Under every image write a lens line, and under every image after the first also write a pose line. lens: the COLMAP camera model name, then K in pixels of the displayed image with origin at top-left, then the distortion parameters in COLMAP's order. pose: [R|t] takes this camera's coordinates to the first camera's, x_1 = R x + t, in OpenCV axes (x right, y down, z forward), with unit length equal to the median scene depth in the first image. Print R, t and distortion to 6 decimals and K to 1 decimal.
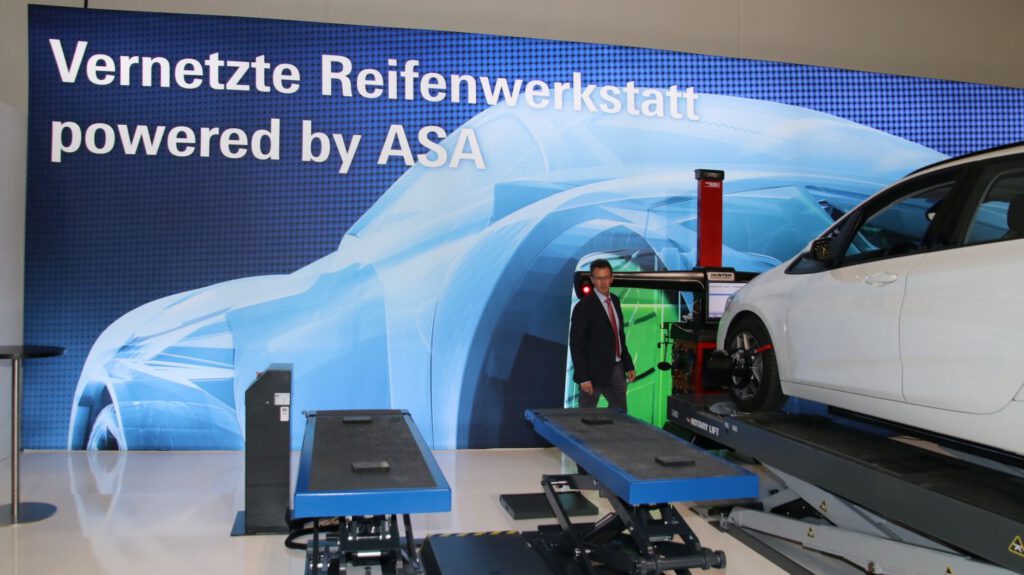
lens RADIAL K [[769.9, 0, 484.7], [0, 769.9, 289.2], [0, 0, 1]] dist [-0.131425, 0.071220]
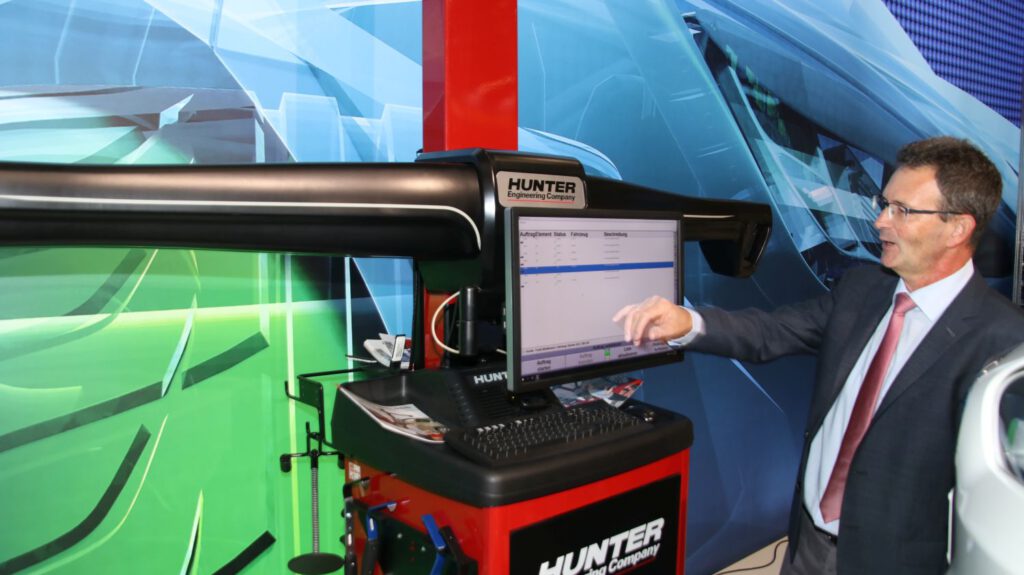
lens RADIAL K [[769.9, 0, 497.3], [0, 769.9, 294.0], [0, 0, 1]] dist [-0.131425, 0.071220]
pose [[0.862395, -0.054410, 0.503304, 0.169303], [0.017855, 0.996858, 0.077172, -0.003358], [-0.505922, -0.057566, 0.860656, 0.771114]]
